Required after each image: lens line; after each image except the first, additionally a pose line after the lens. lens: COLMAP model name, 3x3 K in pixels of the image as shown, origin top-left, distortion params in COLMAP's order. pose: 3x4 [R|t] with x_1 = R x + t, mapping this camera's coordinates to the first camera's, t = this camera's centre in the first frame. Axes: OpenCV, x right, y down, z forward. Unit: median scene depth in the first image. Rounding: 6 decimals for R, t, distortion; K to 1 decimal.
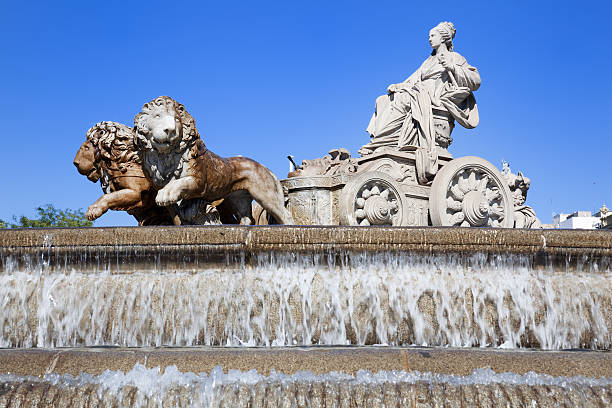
lens RADIAL K [[1274.0, 0, 306.0], [0, 1274.0, 204.0], [0, 0, 1]] dist [0.277917, -0.000568]
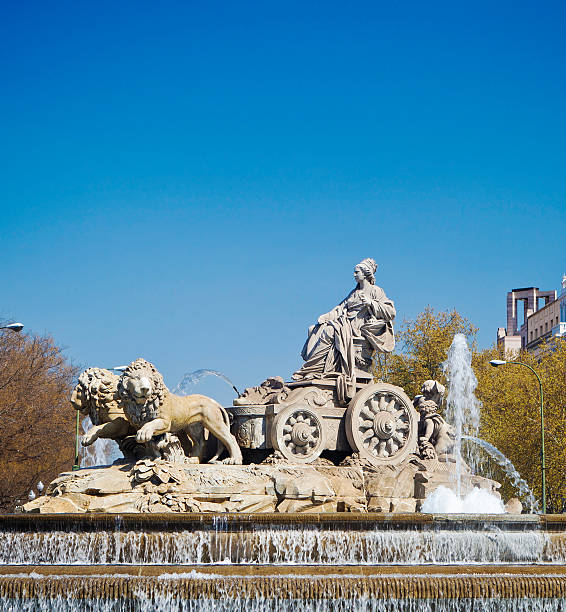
lens RADIAL K [[2530.9, 0, 283.0], [0, 2530.9, 306.0], [0, 0, 1]] dist [-0.054640, 0.362612]
pose [[0.999872, -0.004376, -0.015383, 0.073111], [0.005257, 0.998317, 0.057757, -0.259564], [0.015105, -0.057831, 0.998212, -1.478958]]
